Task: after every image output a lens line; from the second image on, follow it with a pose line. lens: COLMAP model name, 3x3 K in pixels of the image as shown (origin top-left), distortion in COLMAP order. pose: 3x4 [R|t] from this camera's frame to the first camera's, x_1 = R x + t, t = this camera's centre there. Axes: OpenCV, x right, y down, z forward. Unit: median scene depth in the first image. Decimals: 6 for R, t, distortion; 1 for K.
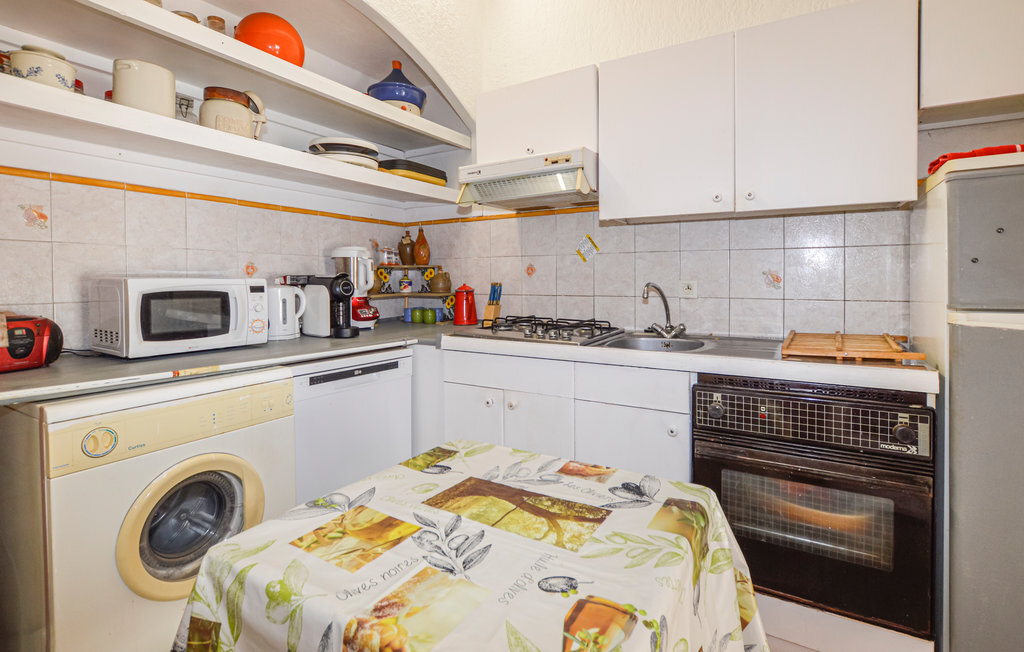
lens RADIAL K [[492.5, 0, 512.6], [0, 492.5, 282.8], [0, 0, 1]] dist [-0.008836, -0.000045]
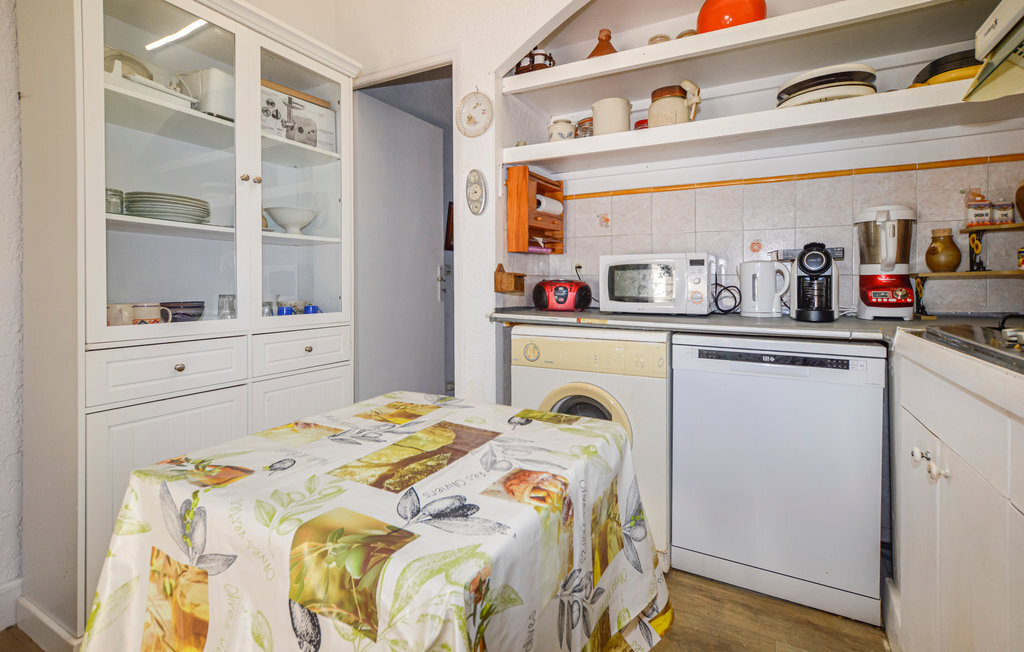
lens RADIAL K [[467.8, 0, 513.9], [0, 467.8, 286.4], [0, 0, 1]] dist [0.000868, 0.000392]
pose [[0.049334, 0.010402, -0.998728, 0.802397], [-0.006620, 0.999927, 0.010087, 0.097489], [0.998760, 0.006114, 0.049399, 0.951409]]
